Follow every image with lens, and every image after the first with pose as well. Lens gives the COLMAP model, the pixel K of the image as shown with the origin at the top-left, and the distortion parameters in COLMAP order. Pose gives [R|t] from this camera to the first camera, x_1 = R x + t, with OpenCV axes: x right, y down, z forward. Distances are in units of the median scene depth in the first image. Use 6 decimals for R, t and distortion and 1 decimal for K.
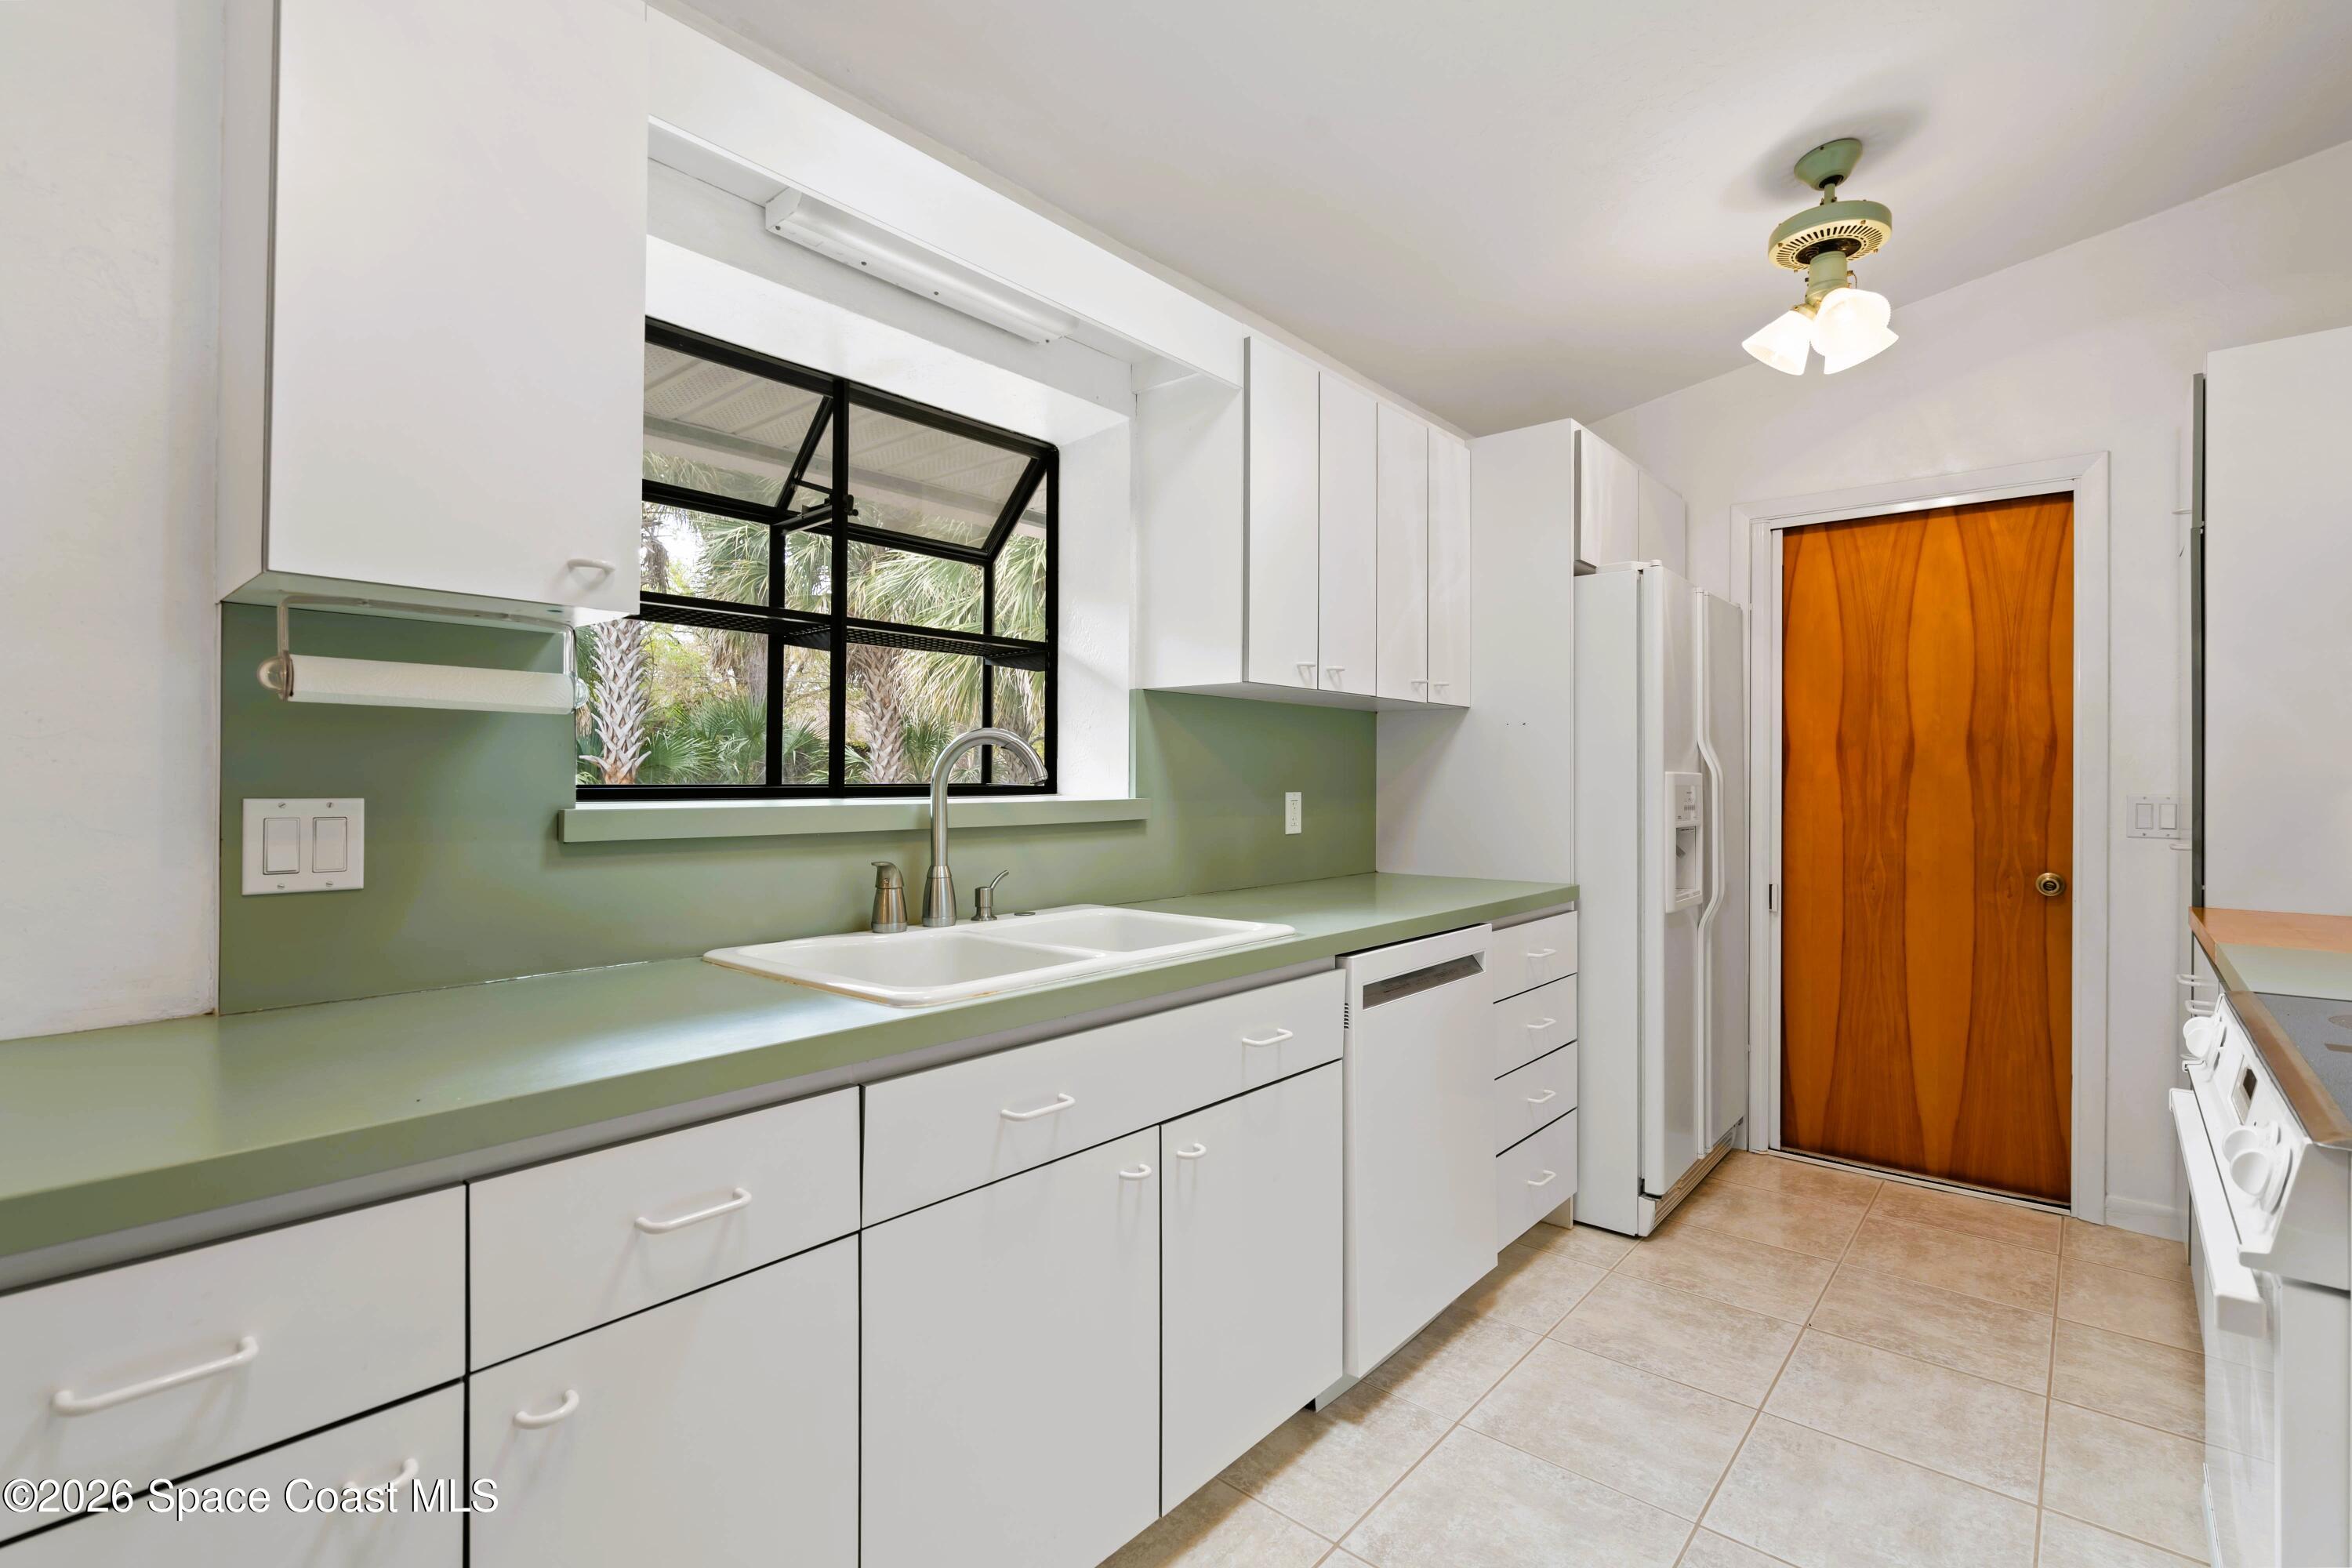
lens RADIAL K [[1066.5, 0, 1182.4], [0, 1066.5, 775.2], [0, 0, 1]] dist [-0.003445, 0.001988]
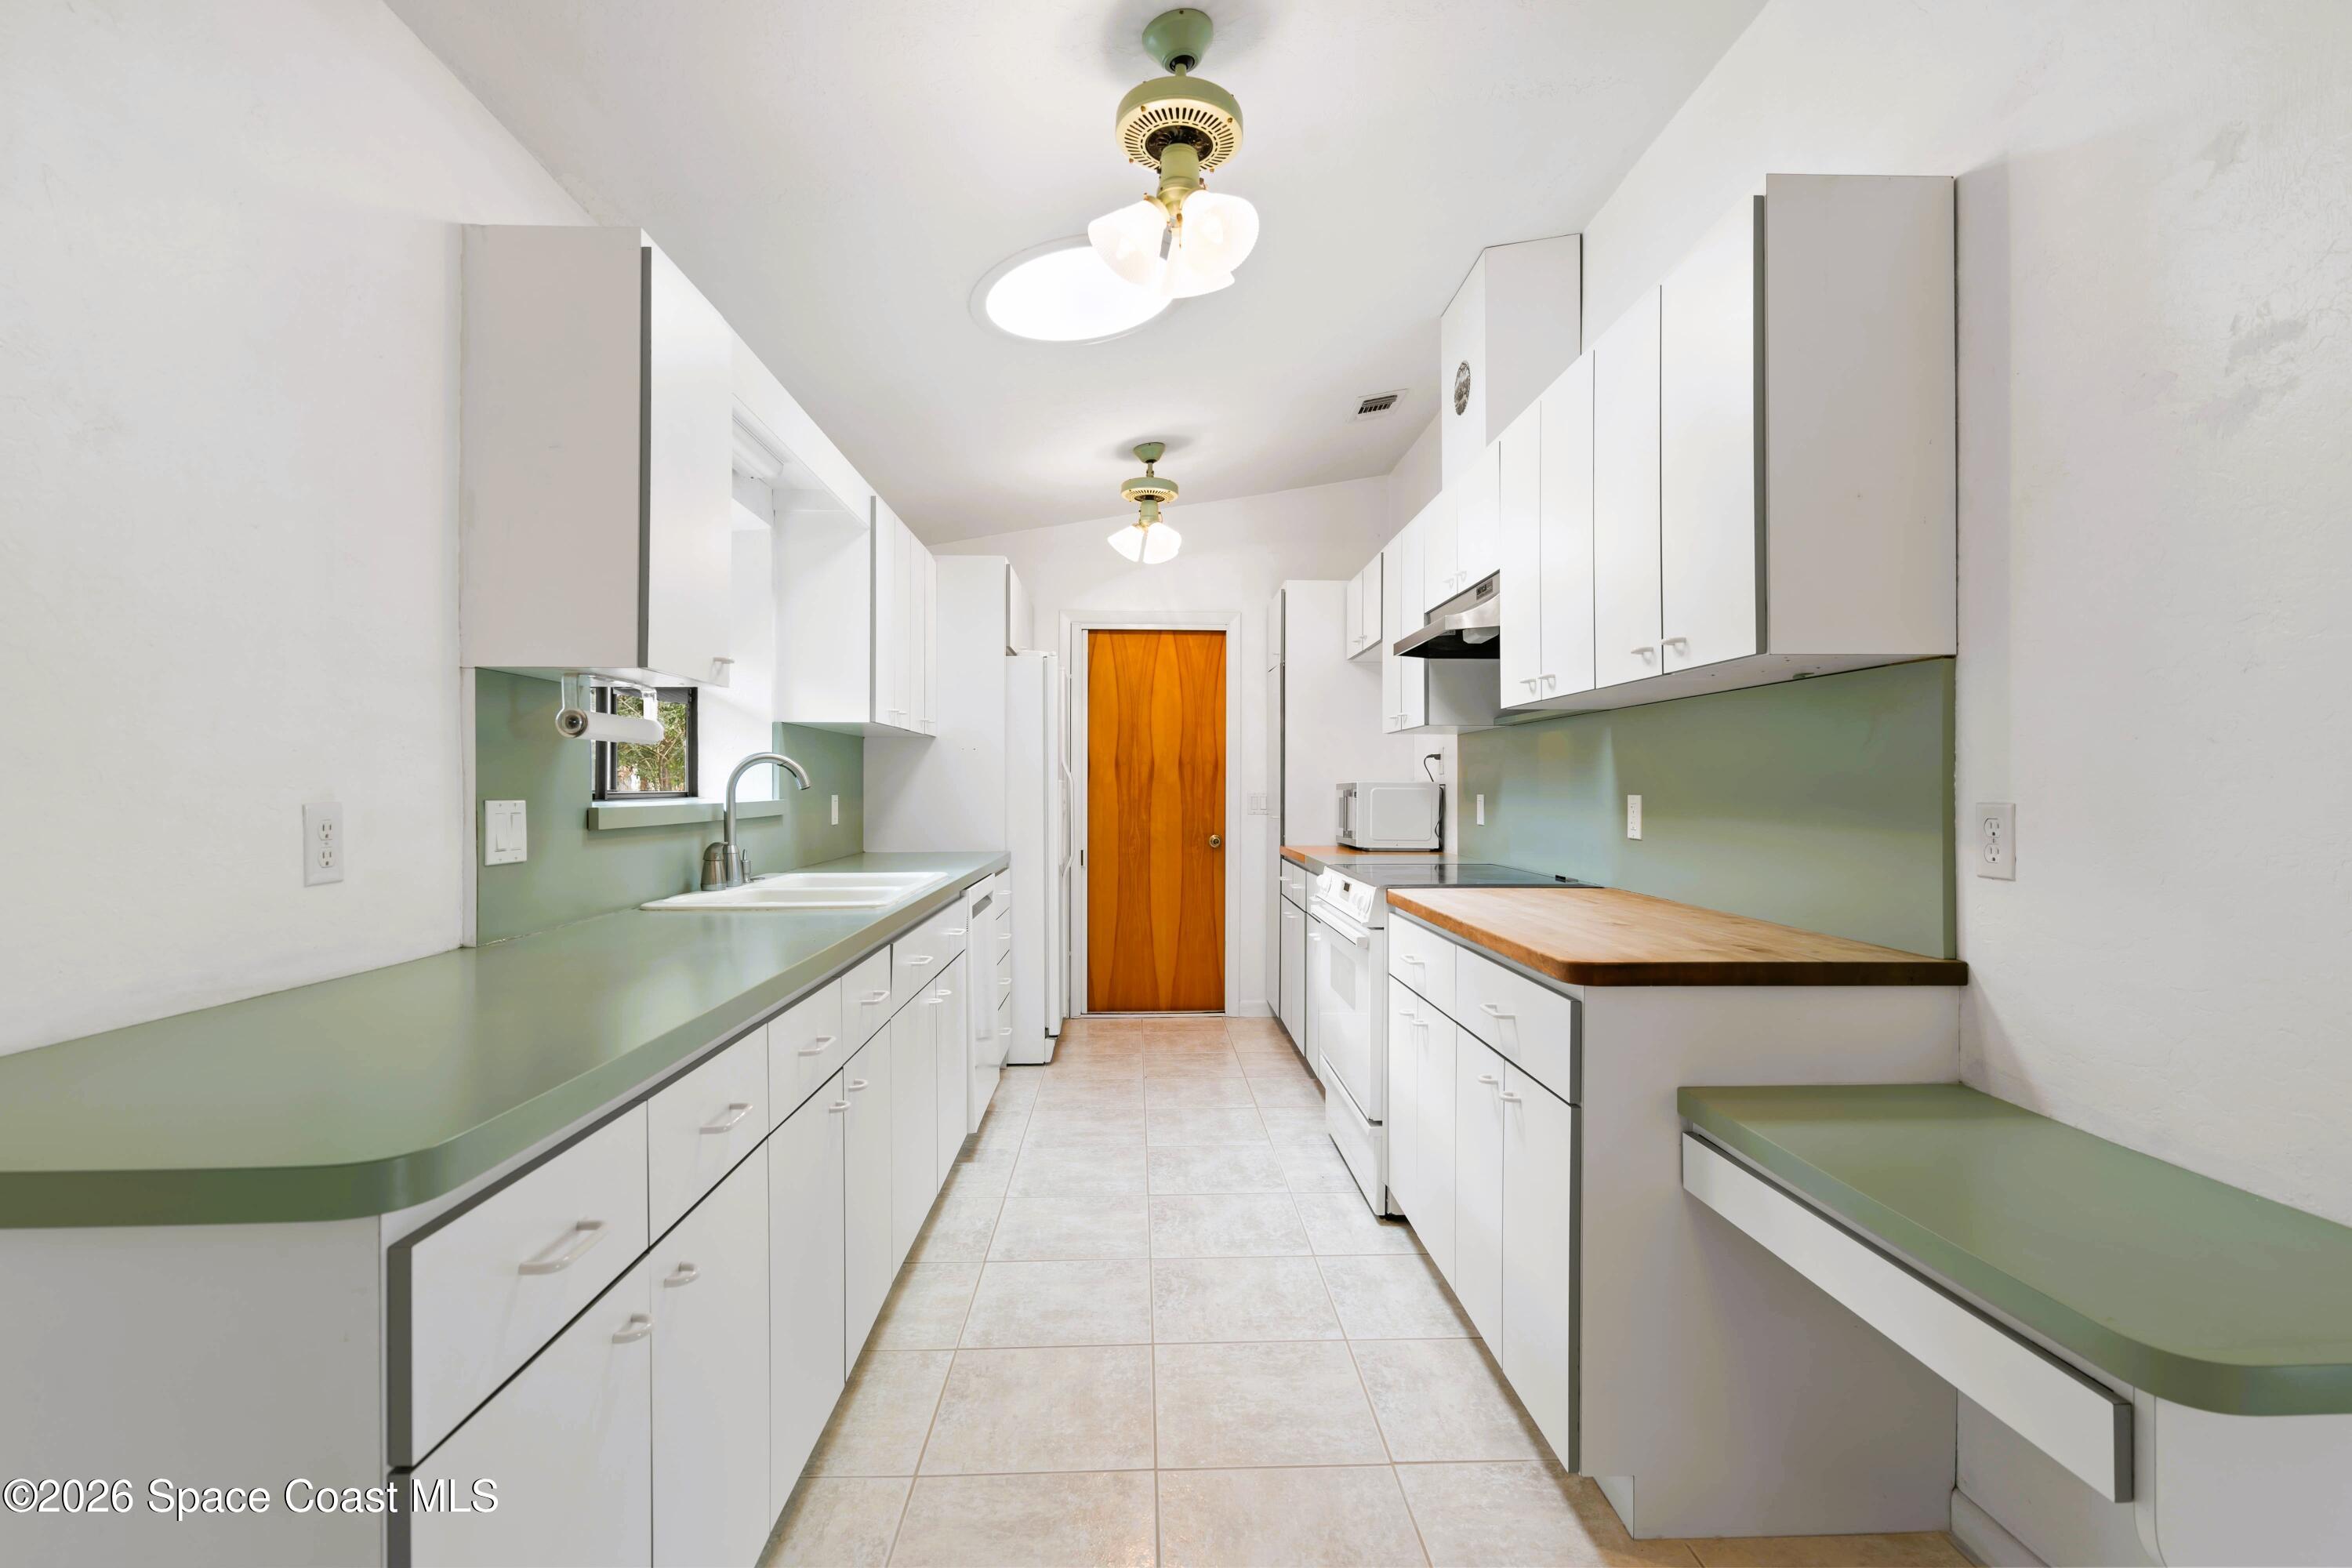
lens RADIAL K [[1066.5, 0, 1173.7], [0, 1066.5, 788.2], [0, 0, 1]] dist [-0.003445, 0.001988]
pose [[0.734064, -0.004216, 0.679068, -0.511084], [-0.001021, 0.999973, 0.007312, -0.003233], [-0.679080, -0.006061, 0.734039, -0.319826]]
